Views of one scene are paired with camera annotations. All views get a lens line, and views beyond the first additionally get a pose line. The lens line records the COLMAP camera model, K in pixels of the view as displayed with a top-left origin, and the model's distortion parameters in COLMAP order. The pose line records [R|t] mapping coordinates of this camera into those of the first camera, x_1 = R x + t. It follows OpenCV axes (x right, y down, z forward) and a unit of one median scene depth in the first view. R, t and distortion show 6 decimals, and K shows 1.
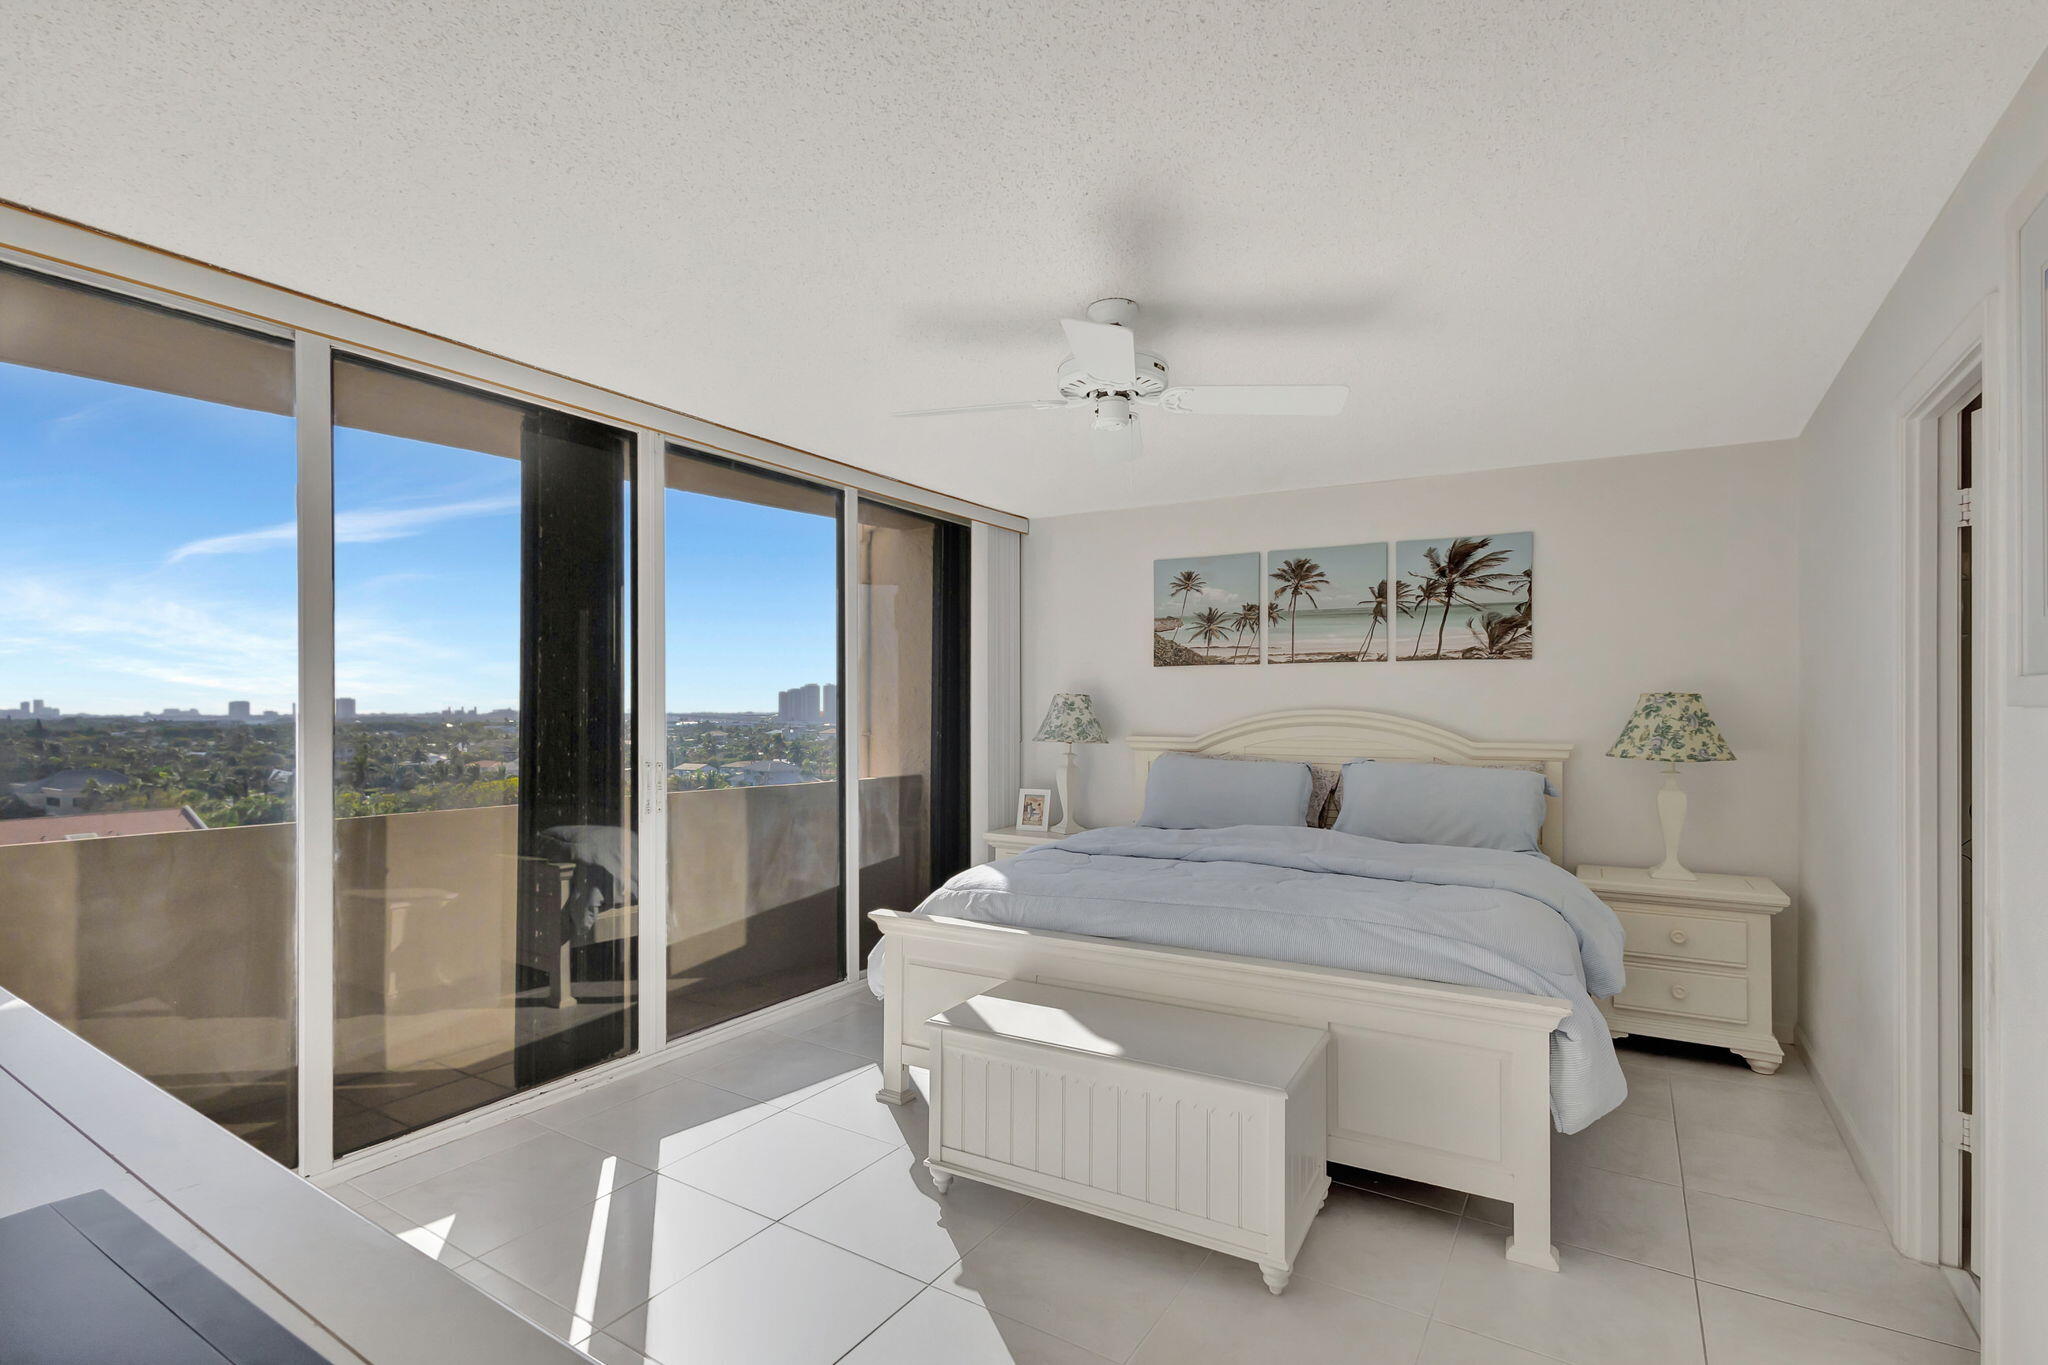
lens RADIAL K [[995.6, 0, 1028.7], [0, 995.6, 711.2], [0, 0, 1]] dist [-0.000977, -0.000065]
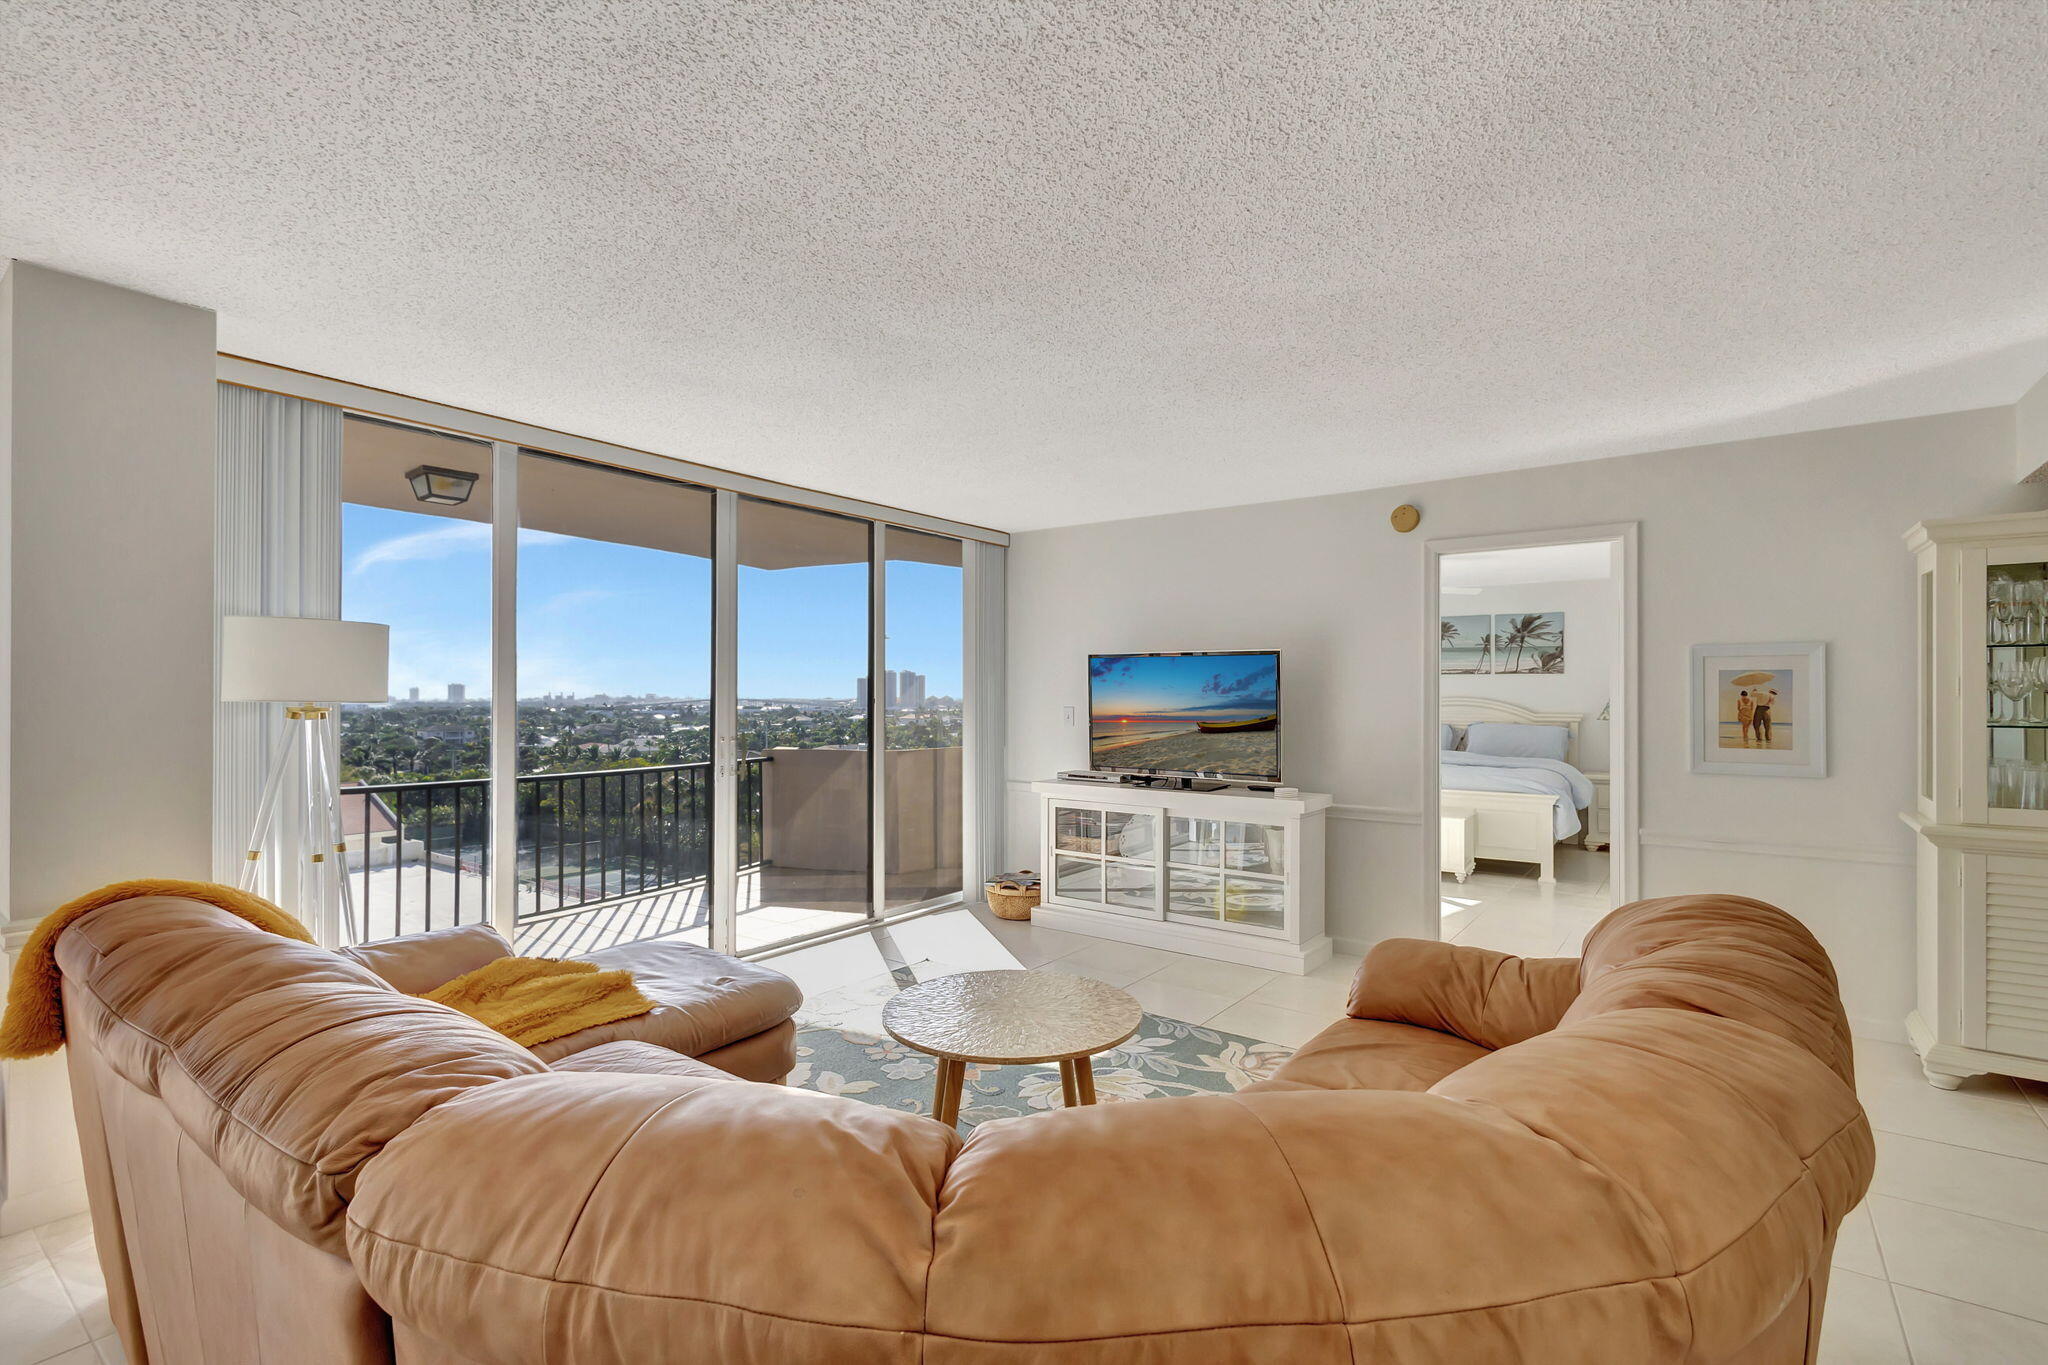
lens RADIAL K [[955.4, 0, 1023.4], [0, 955.4, 697.4], [0, 0, 1]] dist [-0.003040, -0.000185]
pose [[0.995716, 0.000993, -0.092460, -0.423434], [-0.001255, 0.999995, -0.002781, 0.004124], [0.092457, 0.002886, 0.995713, -1.065157]]
